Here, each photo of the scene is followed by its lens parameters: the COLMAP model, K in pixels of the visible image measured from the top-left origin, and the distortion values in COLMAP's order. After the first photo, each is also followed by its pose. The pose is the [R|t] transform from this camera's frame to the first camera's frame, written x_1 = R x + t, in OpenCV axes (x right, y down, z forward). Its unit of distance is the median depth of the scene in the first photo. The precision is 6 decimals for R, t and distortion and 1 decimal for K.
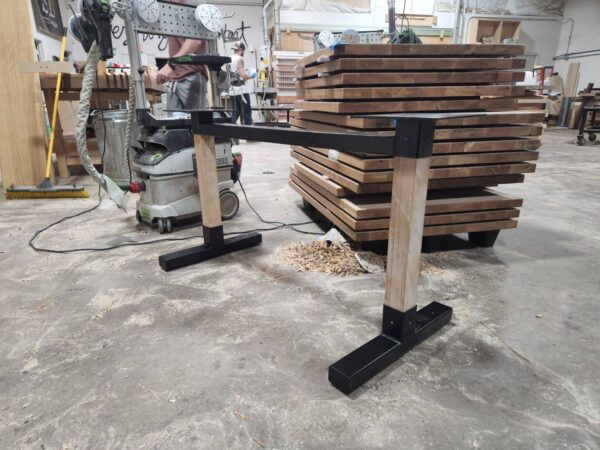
lens RADIAL K [[403.9, 0, 298.0], [0, 403.9, 227.2], [0, 0, 1]] dist [0.028167, -0.019321]
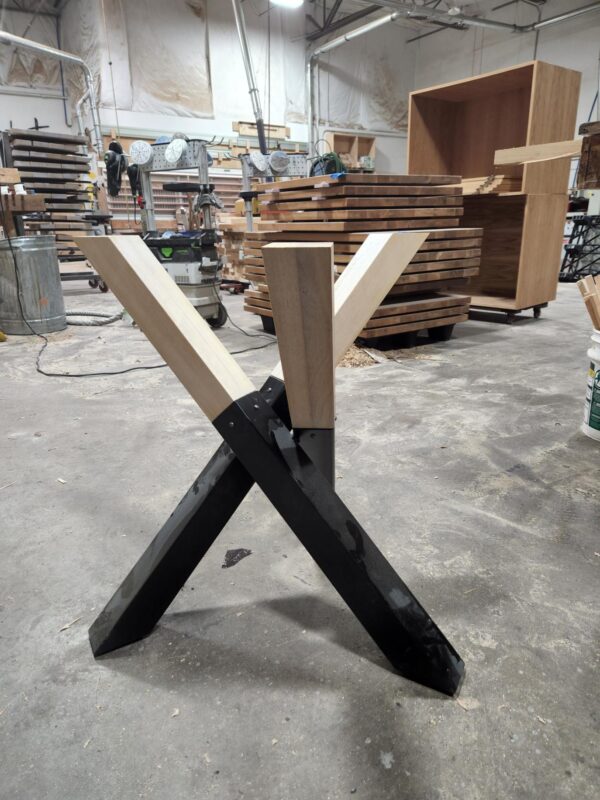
lens RADIAL K [[538.6, 0, 298.7], [0, 538.6, 398.8], [0, 0, 1]] dist [0.028167, -0.019321]
pose [[0.930244, -0.122374, 0.345934, -0.116263], [0.120783, 0.992332, 0.026243, 0.027807], [-0.346493, 0.017371, 0.937892, -0.080631]]
